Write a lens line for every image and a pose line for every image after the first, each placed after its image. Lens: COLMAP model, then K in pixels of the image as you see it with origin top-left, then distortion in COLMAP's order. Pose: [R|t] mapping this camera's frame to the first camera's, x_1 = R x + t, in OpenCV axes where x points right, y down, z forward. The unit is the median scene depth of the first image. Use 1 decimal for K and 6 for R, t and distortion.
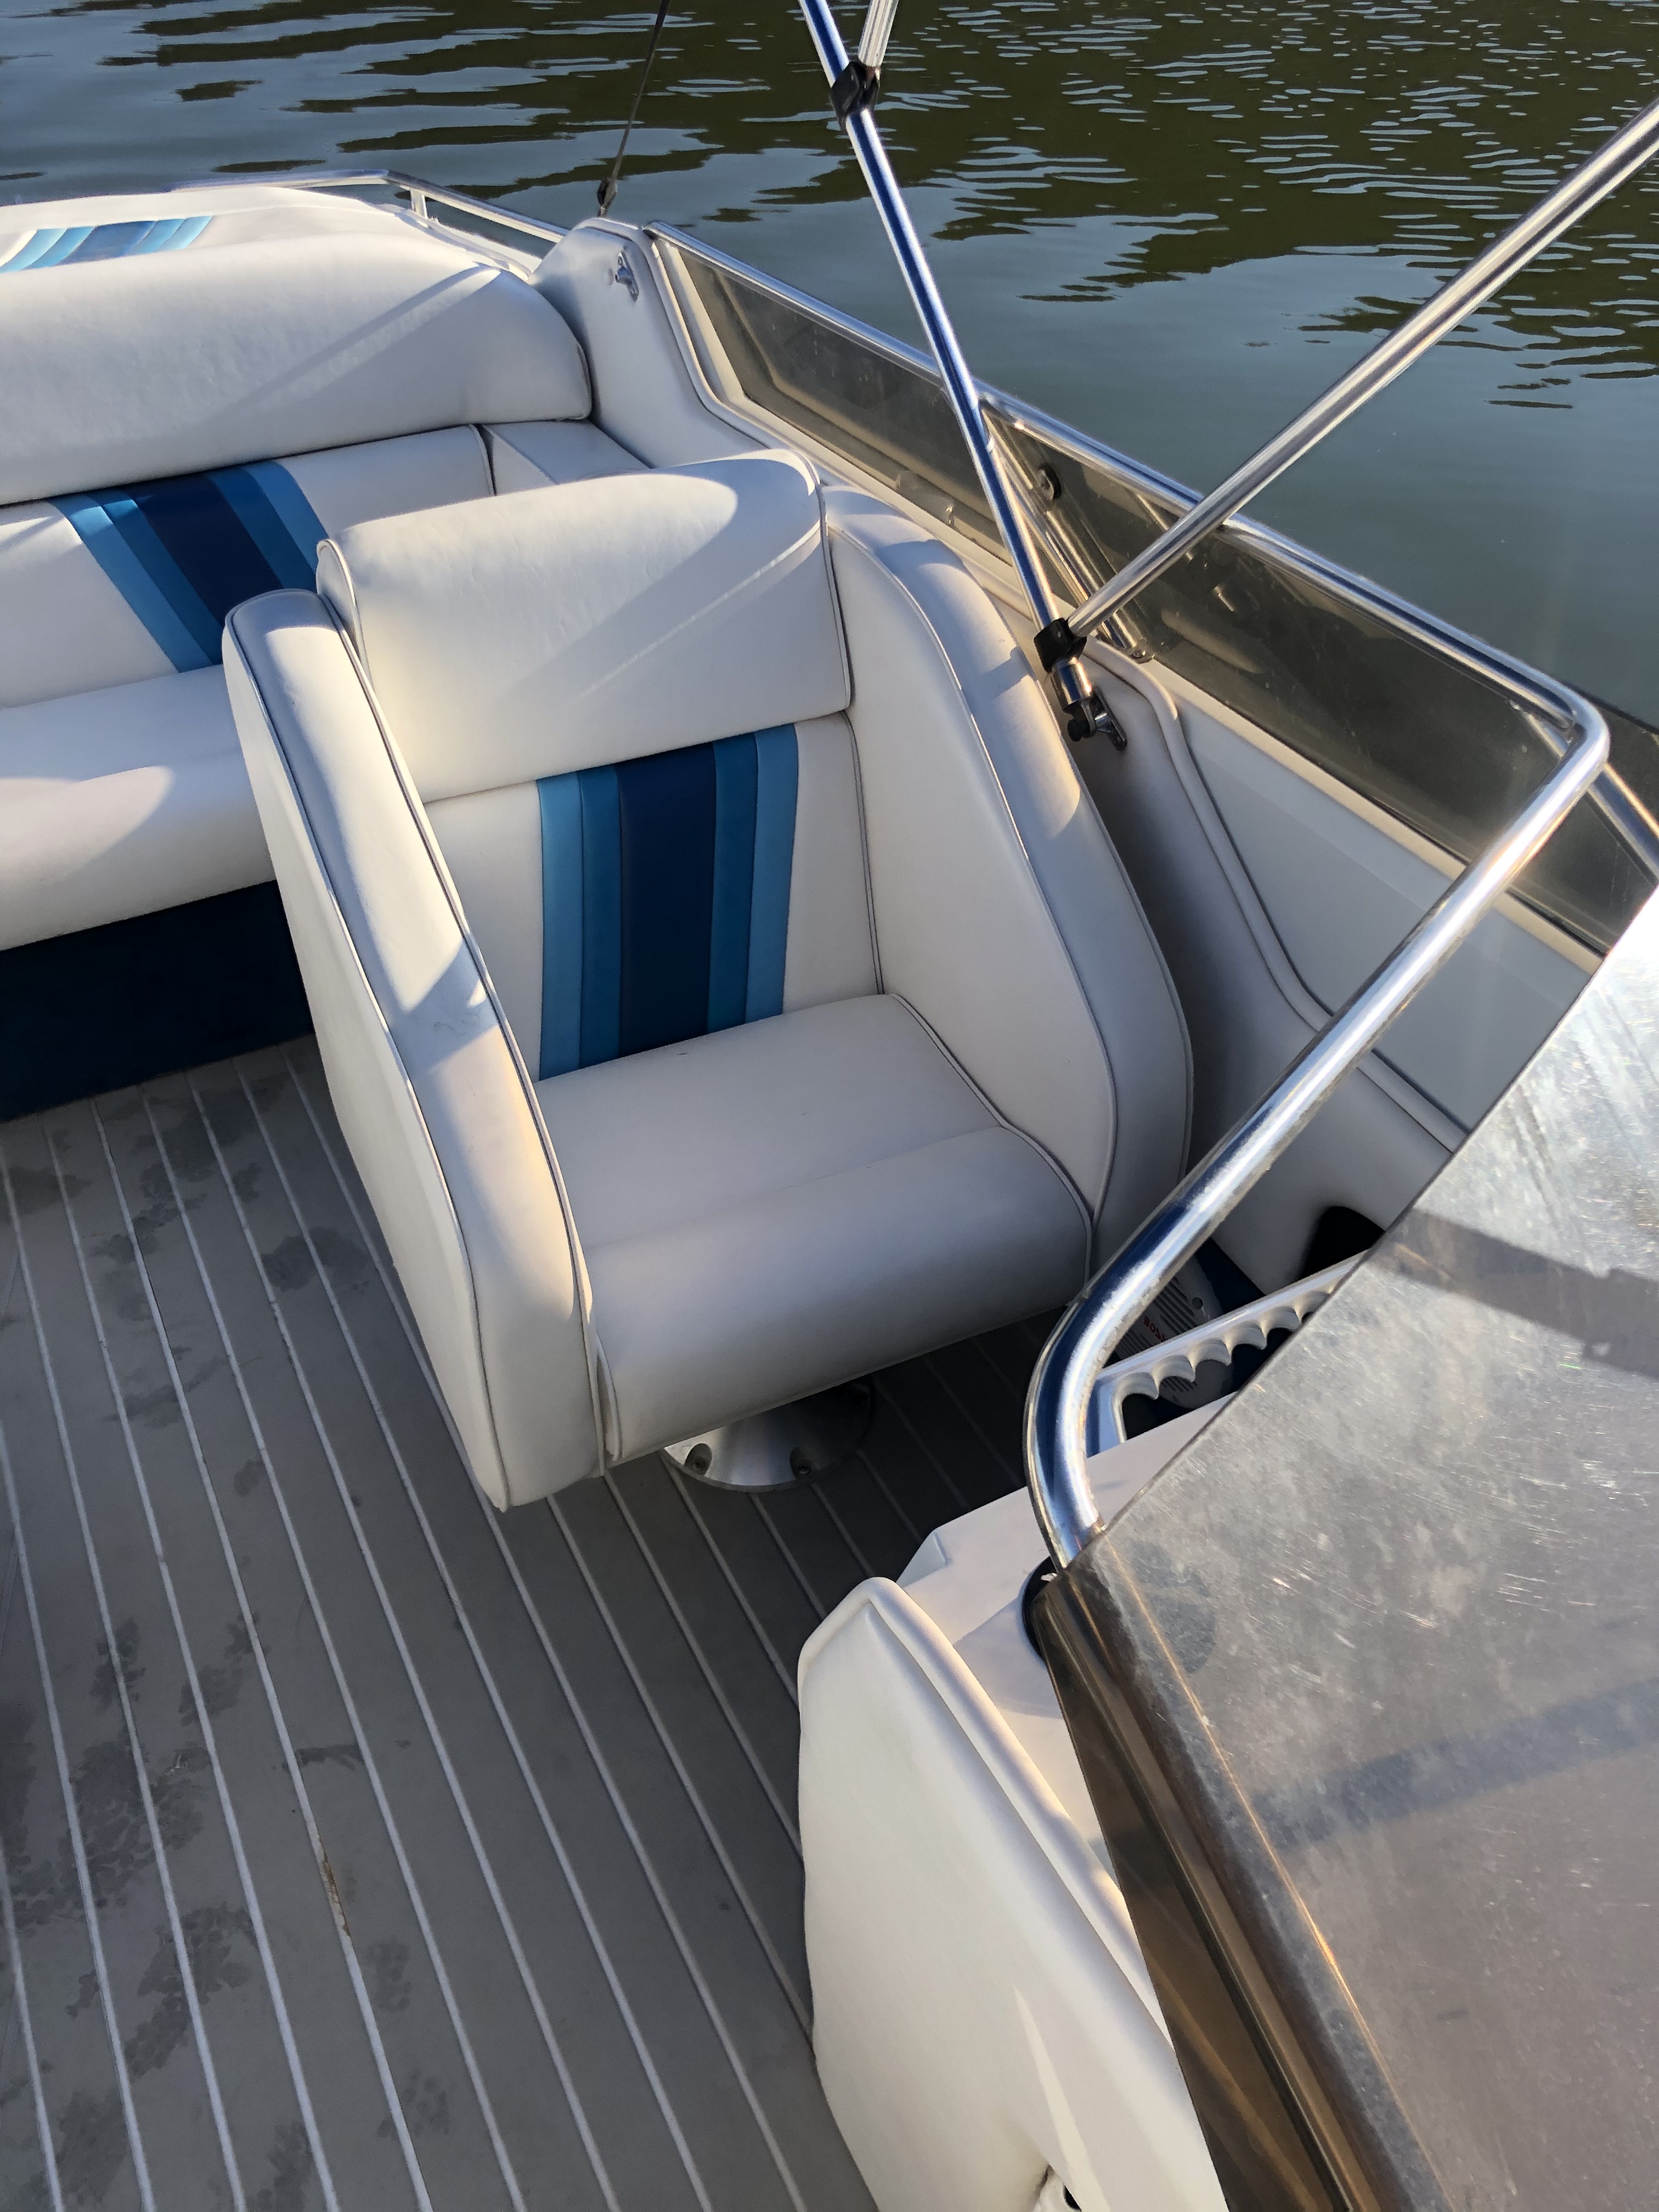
lens RADIAL K [[1764.1, 0, 823.0], [0, 1764.1, 1114.4], [0, 0, 1]] dist [0.000084, 0.008442]
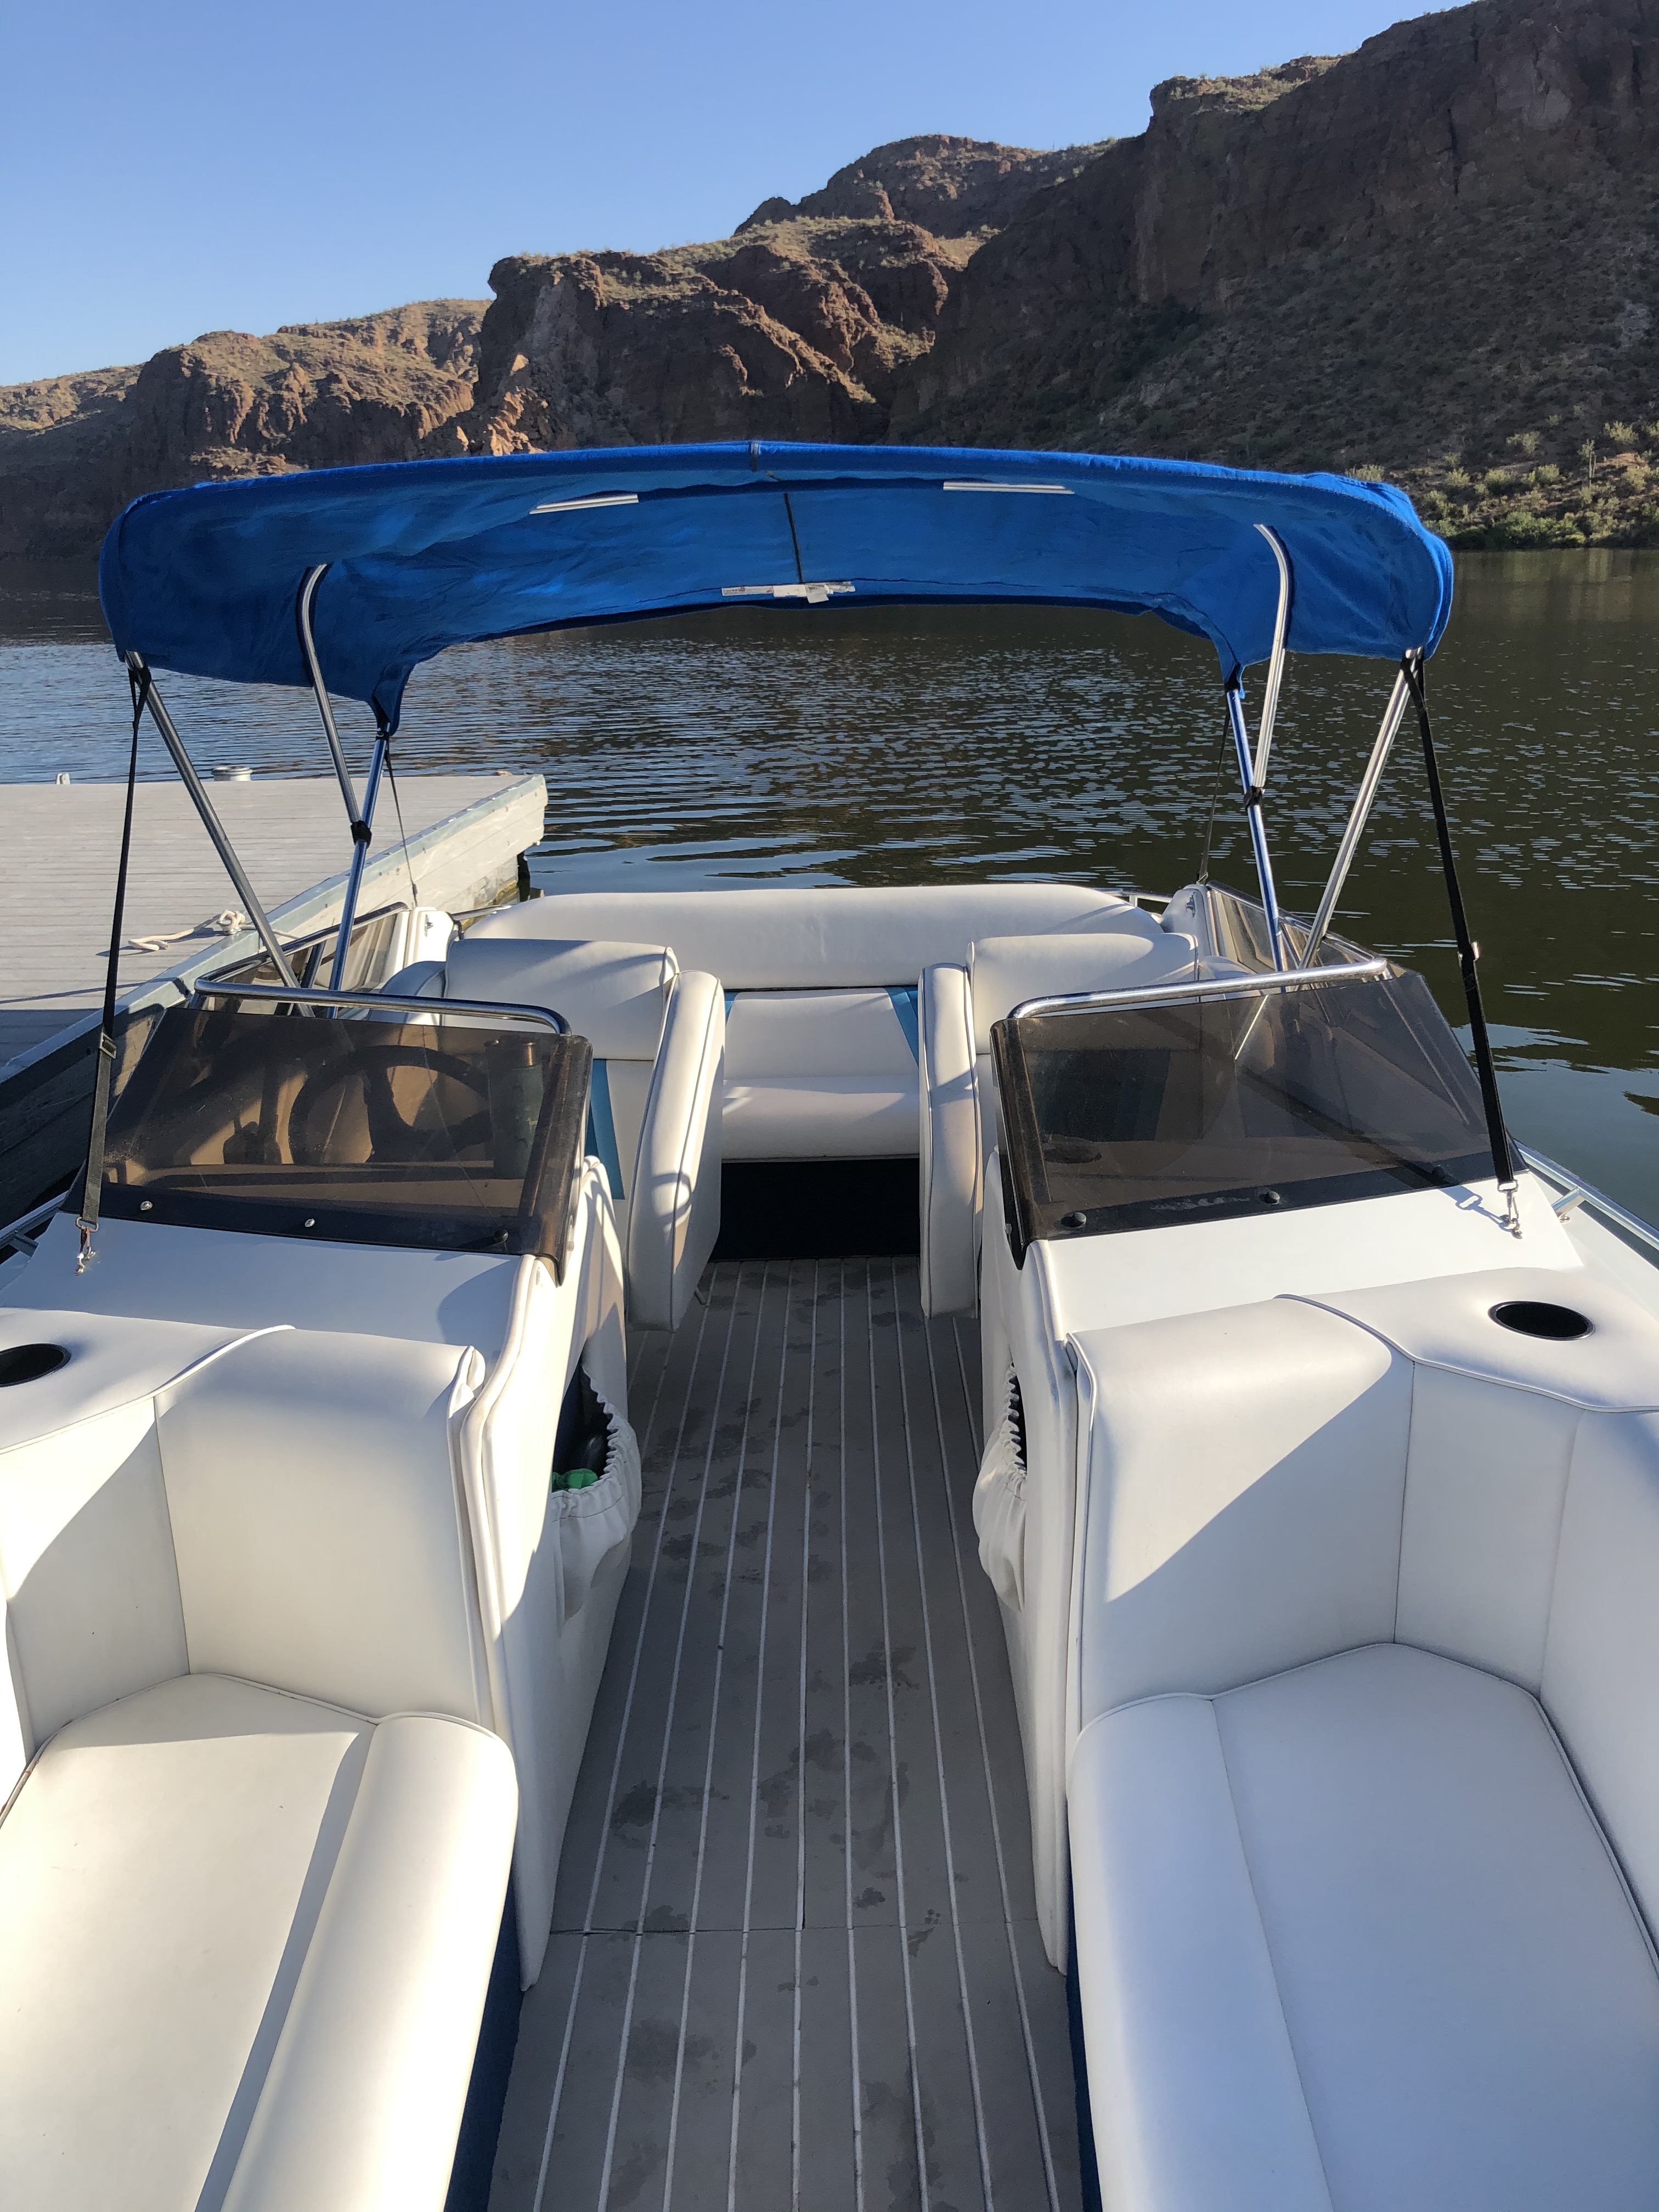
lens RADIAL K [[1783.5, 0, 833.9], [0, 1783.5, 1103.5], [0, 0, 1]] dist [0.005020, 0.004812]
pose [[0.888777, 0.096932, -0.447973, 0.606250], [-0.282846, 0.885074, -0.369653, 0.753570], [0.360658, 0.455246, 0.814050, -0.853760]]
